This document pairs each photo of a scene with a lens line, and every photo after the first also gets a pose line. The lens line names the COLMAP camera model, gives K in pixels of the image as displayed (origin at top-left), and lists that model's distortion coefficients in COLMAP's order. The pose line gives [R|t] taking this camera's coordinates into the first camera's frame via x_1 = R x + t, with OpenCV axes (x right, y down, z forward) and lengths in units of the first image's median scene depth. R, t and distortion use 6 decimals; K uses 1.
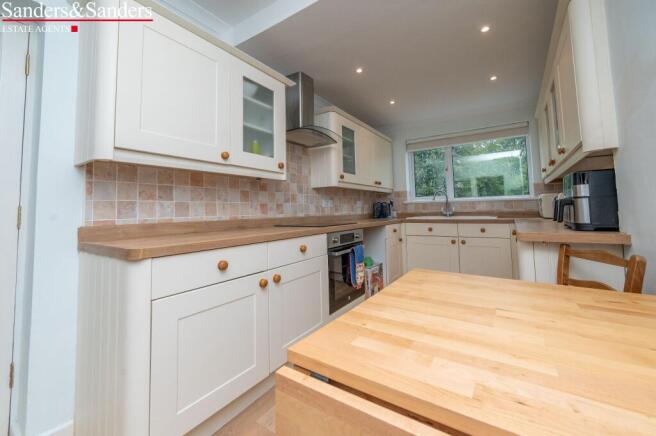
lens RADIAL K [[273.1, 0, 328.7], [0, 273.1, 199.6], [0, 0, 1]] dist [-0.001120, -0.000244]
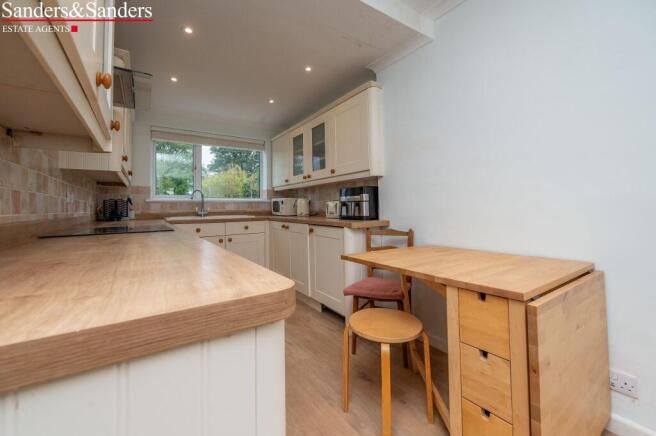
lens RADIAL K [[273.1, 0, 328.7], [0, 273.1, 199.6], [0, 0, 1]] dist [-0.001120, -0.000244]
pose [[0.381463, 0.041013, 0.923474, -0.365077], [-0.032682, 0.998989, -0.030867, 0.020775], [-0.923806, -0.018406, 0.382418, 0.257997]]
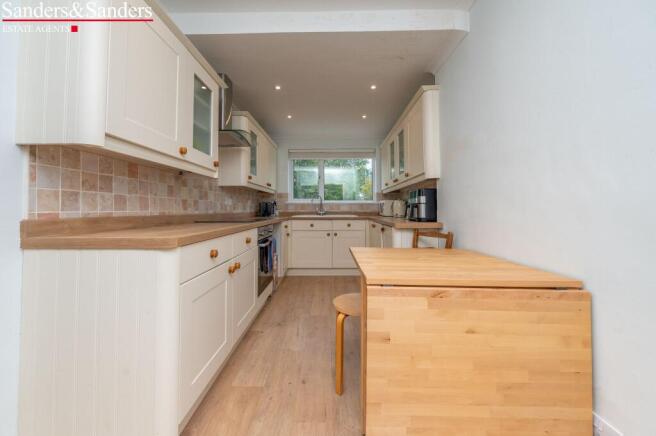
lens RADIAL K [[273.1, 0, 328.7], [0, 273.1, 199.6], [0, 0, 1]] dist [-0.001120, -0.000244]
pose [[0.839881, 0.038178, 0.541426, -0.263521], [-0.036998, 0.999230, -0.013068, 0.006982], [-0.541508, -0.009056, 0.840647, -0.082983]]
